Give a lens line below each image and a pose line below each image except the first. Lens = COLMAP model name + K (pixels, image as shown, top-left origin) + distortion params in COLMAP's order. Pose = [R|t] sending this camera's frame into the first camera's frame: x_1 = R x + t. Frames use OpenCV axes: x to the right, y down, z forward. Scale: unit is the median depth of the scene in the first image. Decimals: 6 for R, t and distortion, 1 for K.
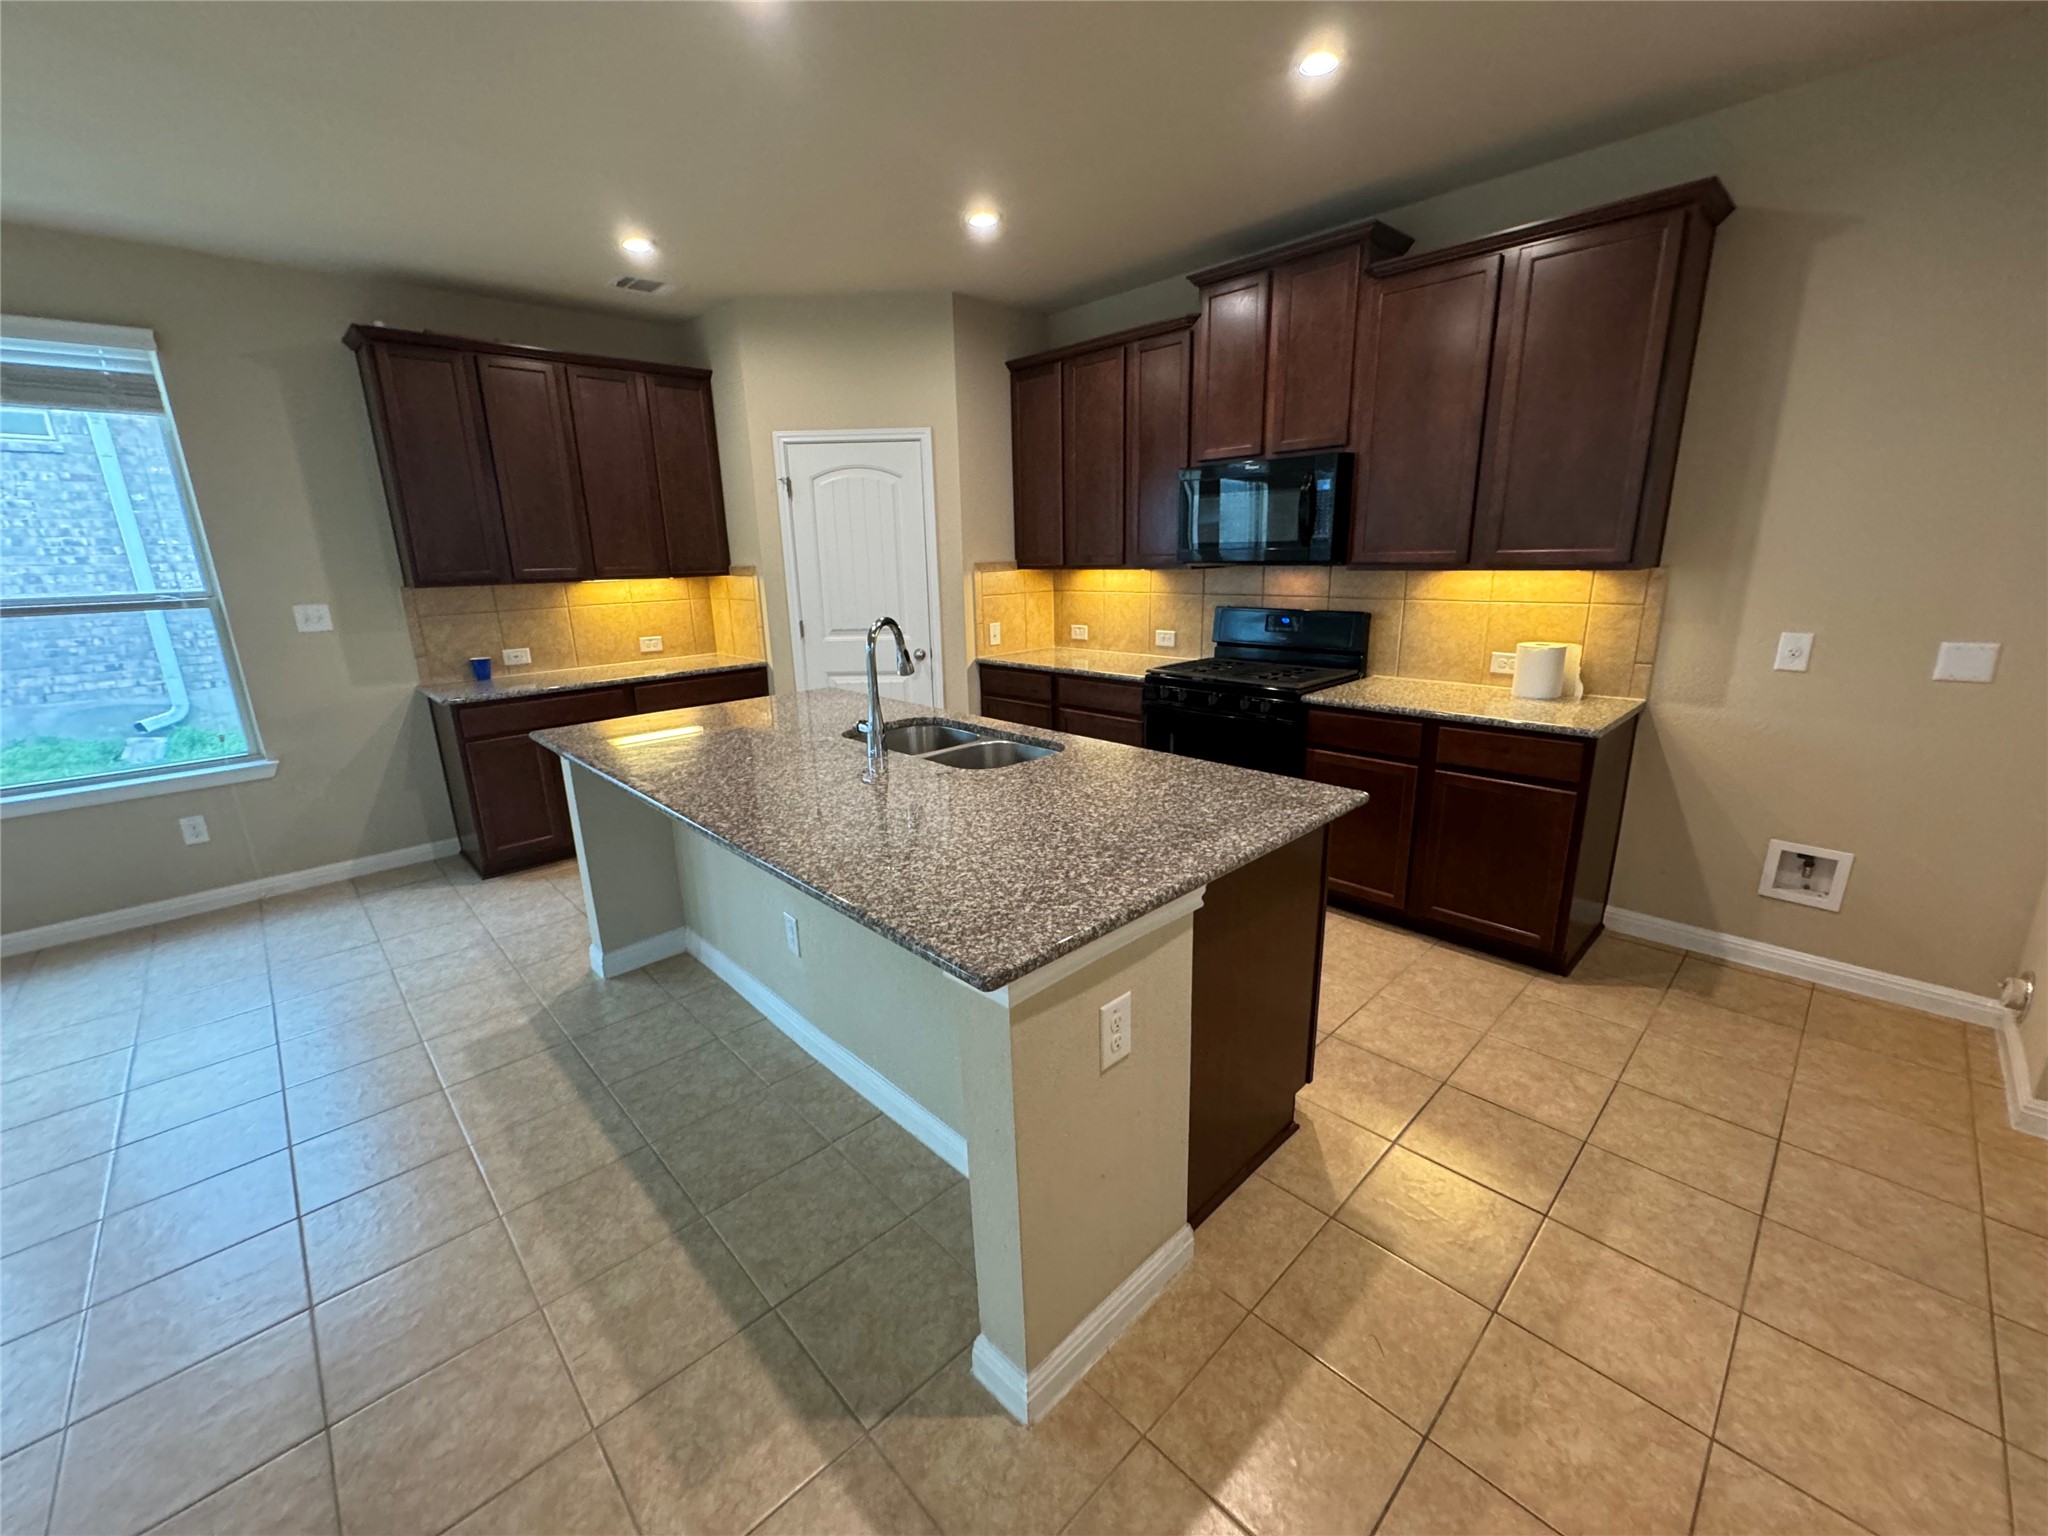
lens RADIAL K [[820.5, 0, 1019.6], [0, 820.5, 770.5], [0, 0, 1]] dist [-0.004087, 0.002876]
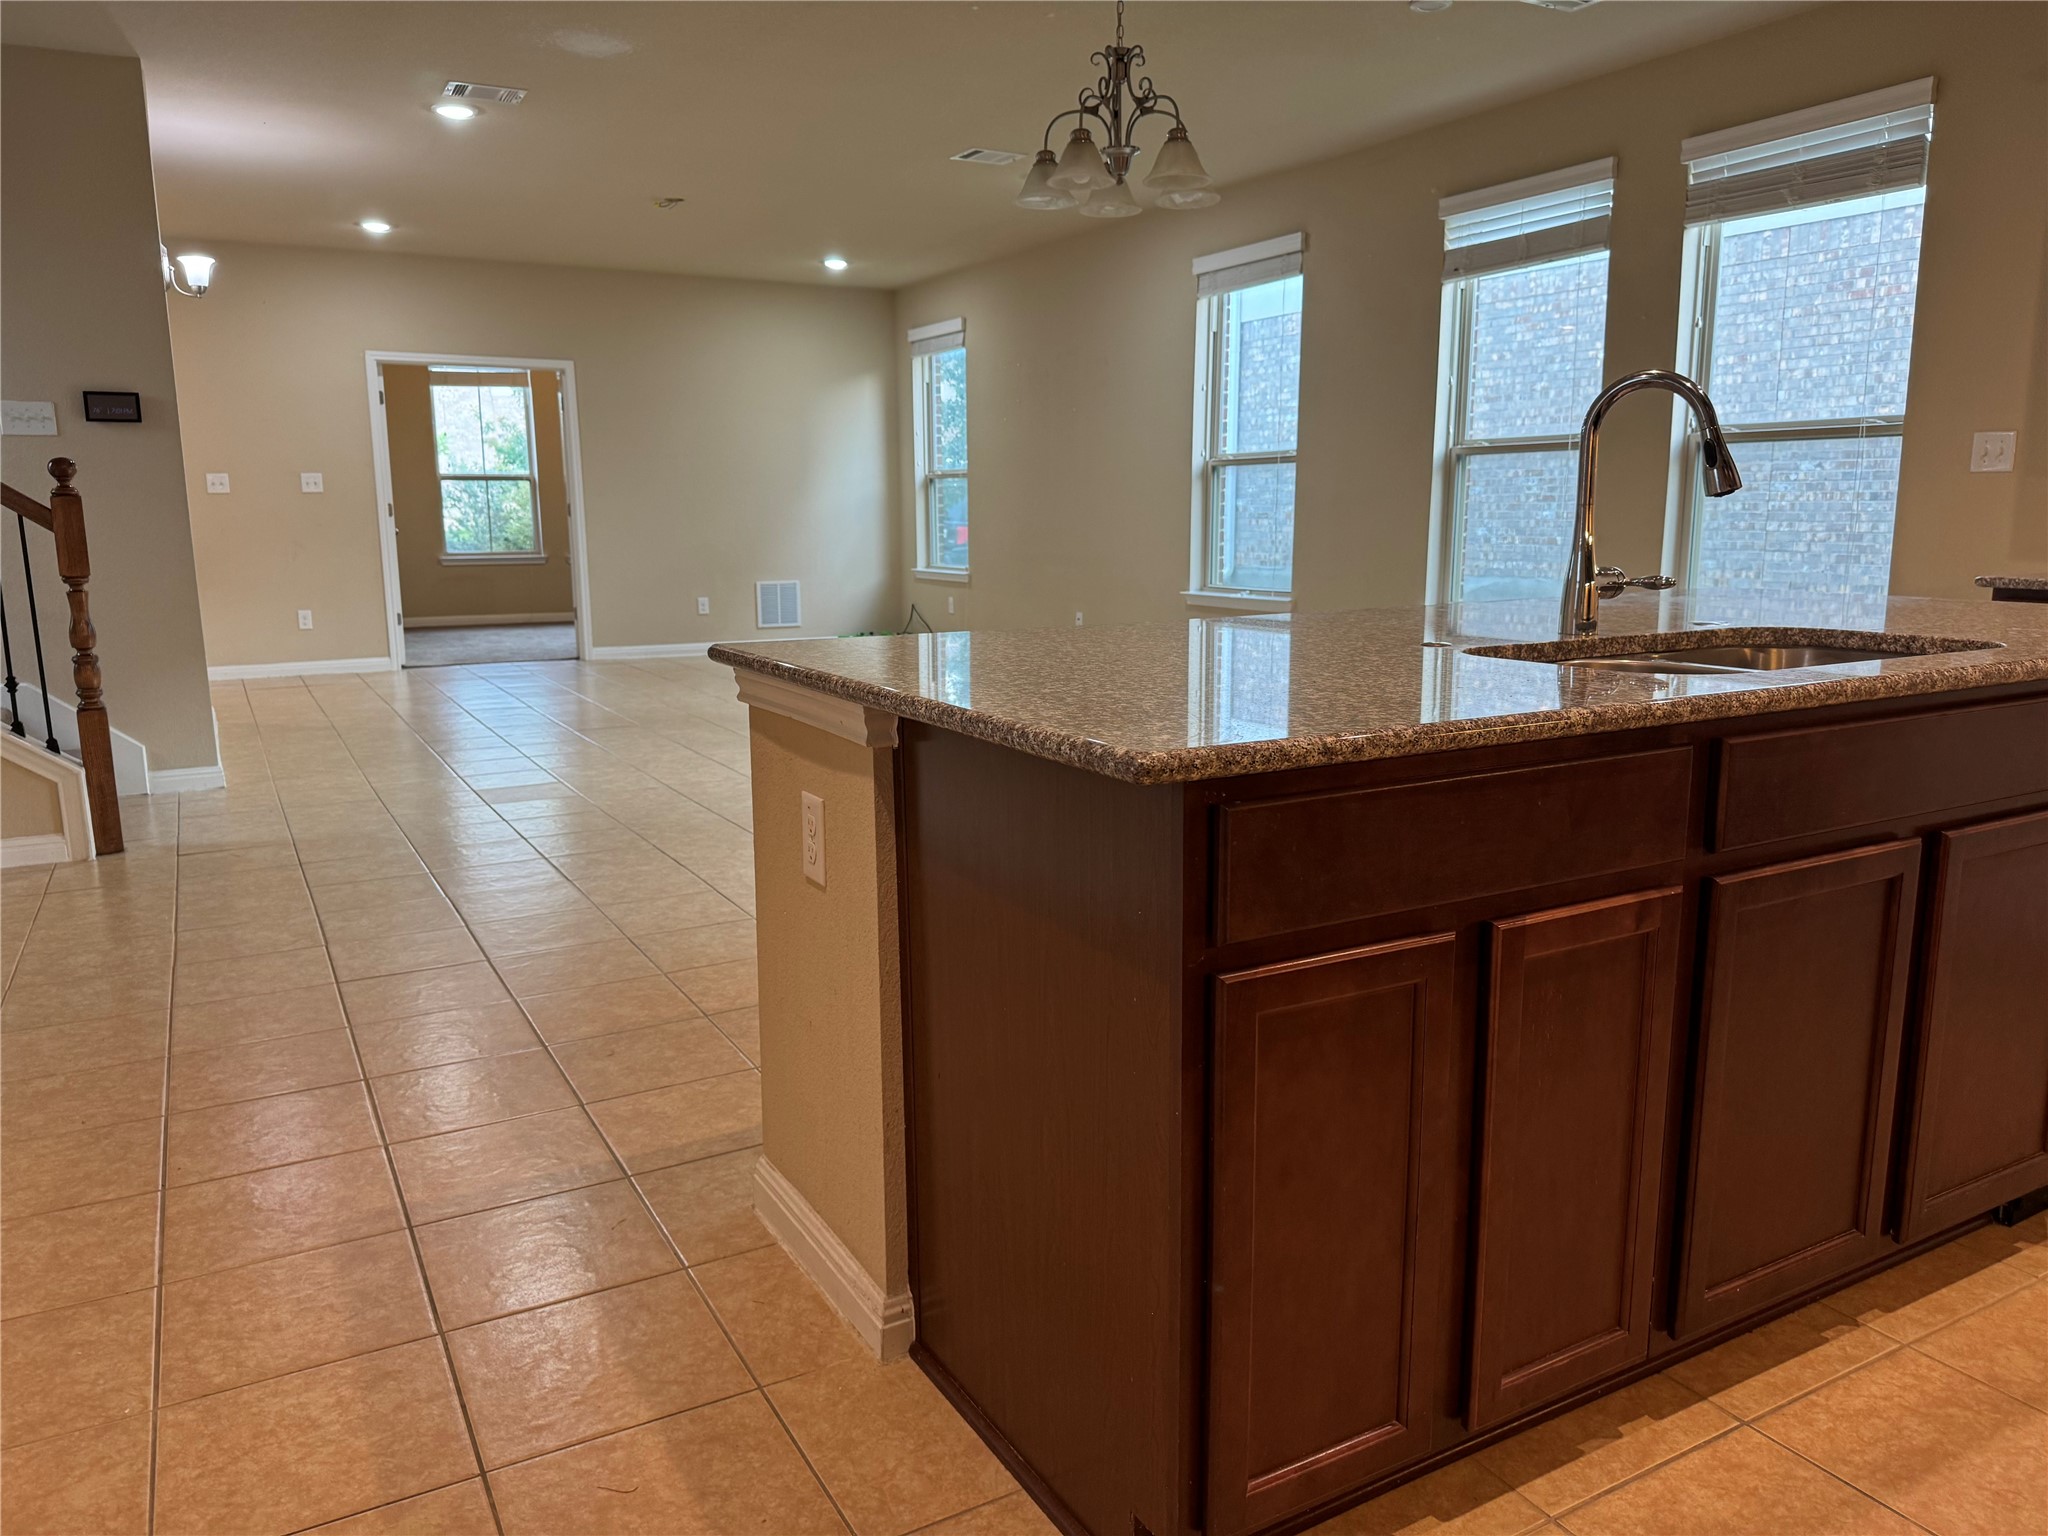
lens RADIAL K [[1435.8, 0, 1023.0], [0, 1435.8, 764.2], [0, 0, 1]] dist [0.062773, -0.075723]
pose [[-0.242034, 0.198580, -0.949729, 0.589707], [-0.242421, 0.935411, 0.257366, -0.067791], [0.939495, 0.292526, -0.178261, 0.607798]]
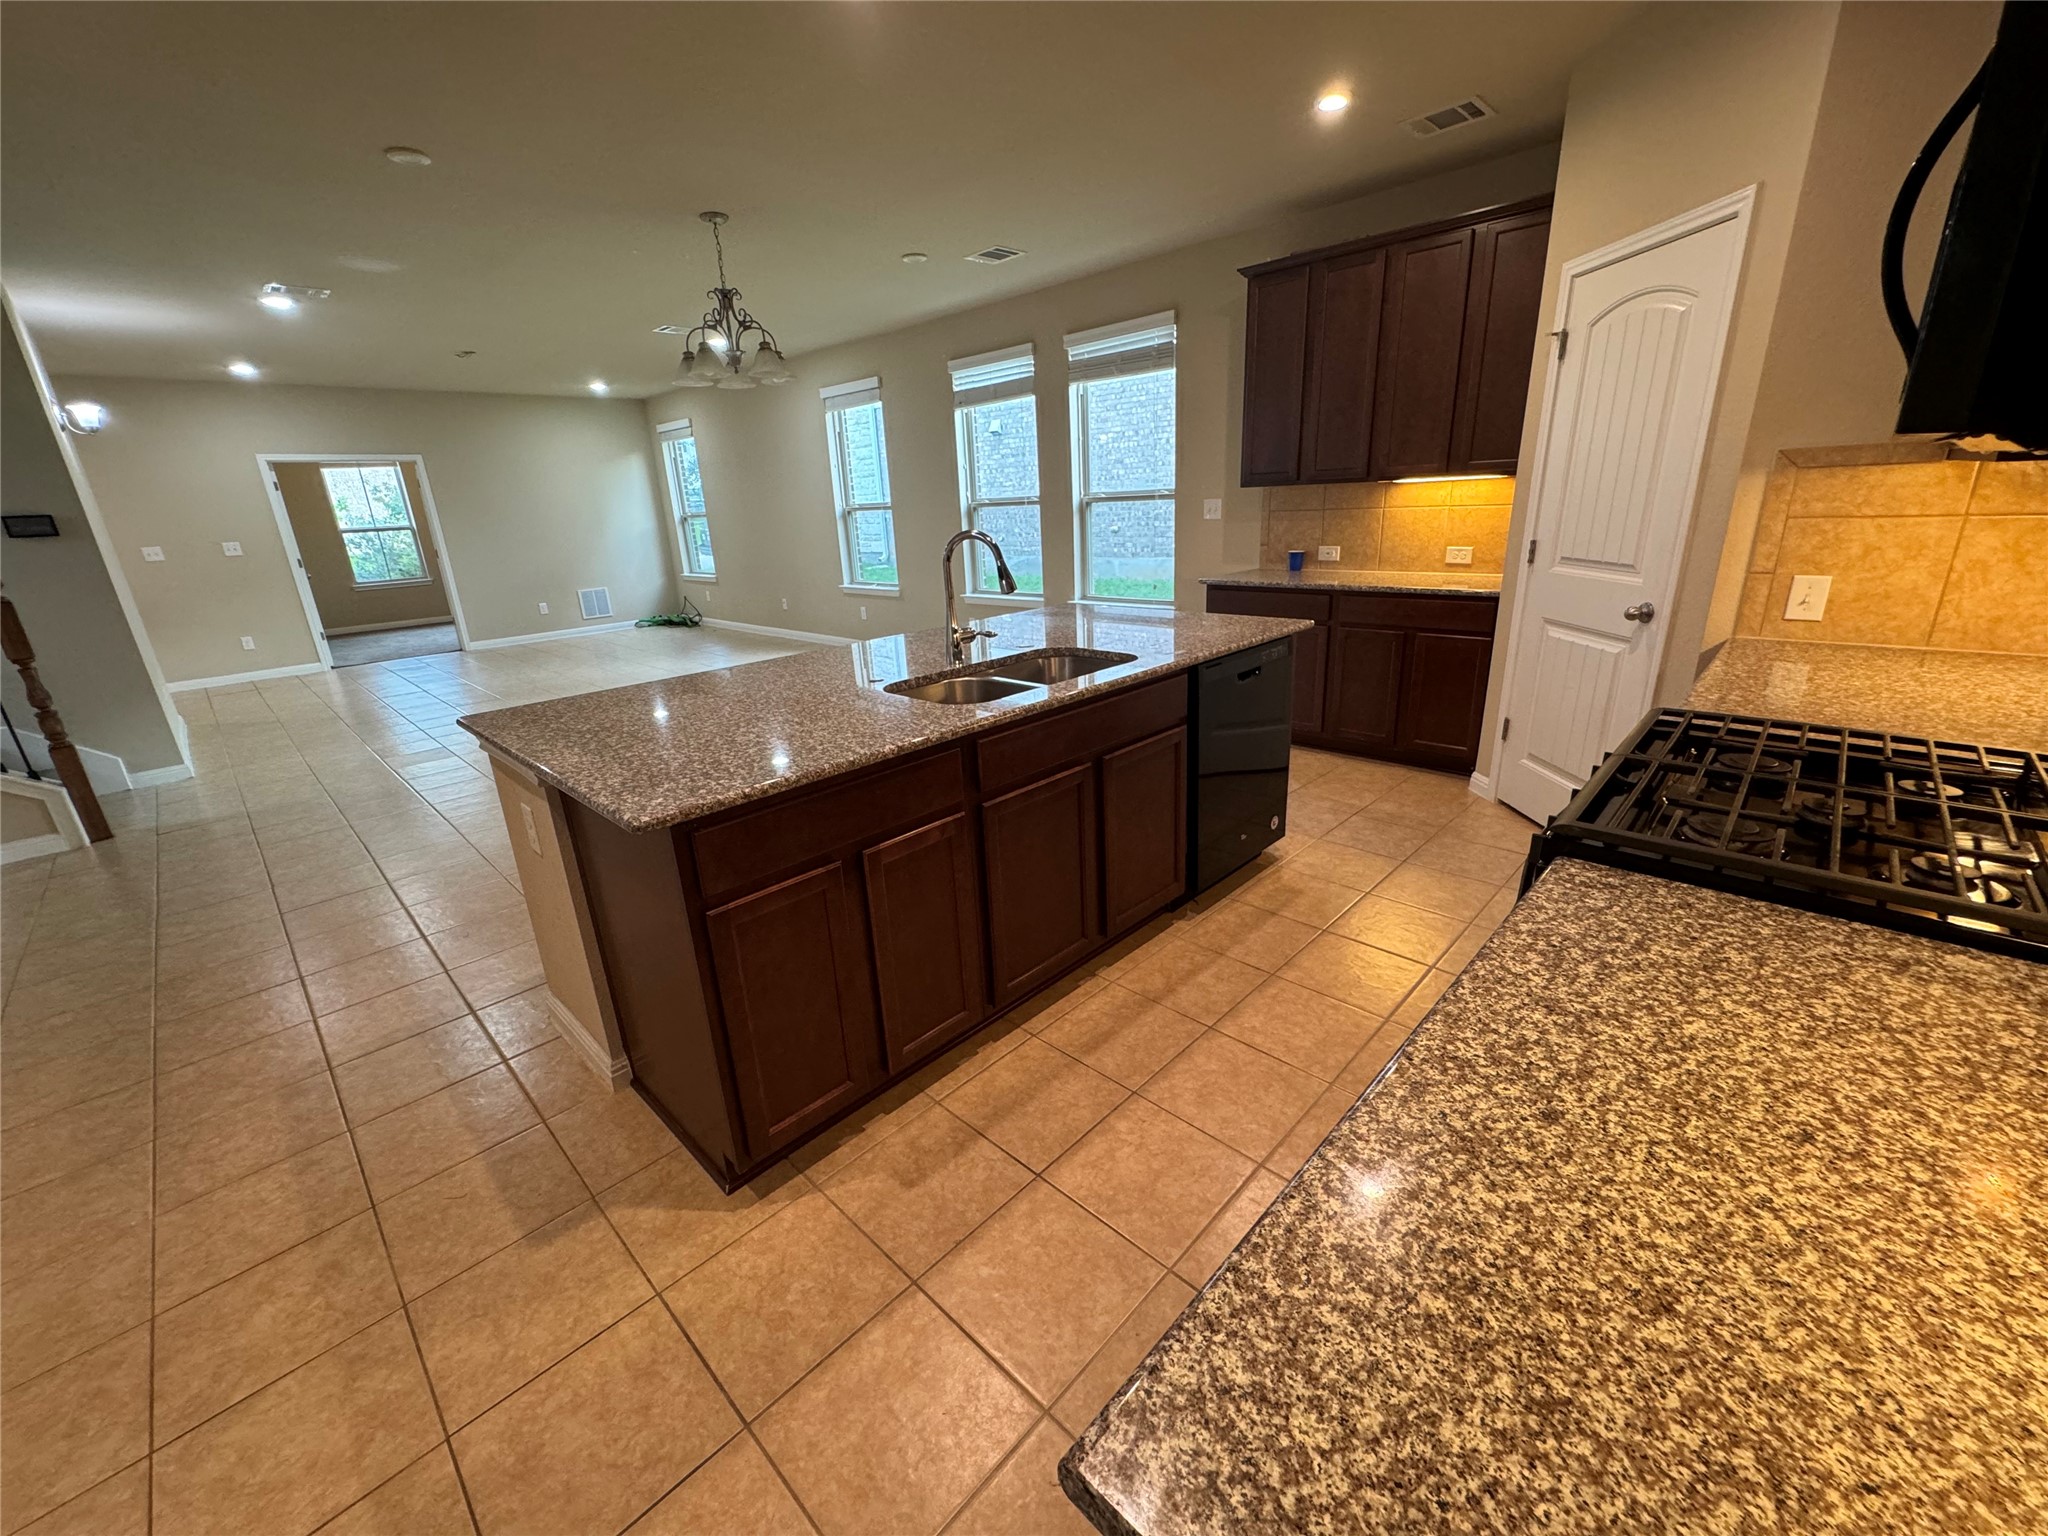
lens RADIAL K [[820.5, 0, 1021.0], [0, 820.5, 763.6], [0, 0, 1]] dist [-0.004087, 0.002876]
pose [[0.037486, 0.332171, -0.942474, 0.620379], [-0.215451, 0.923642, 0.316965, -0.179540], [0.975795, 0.191175, 0.106191, 0.708301]]
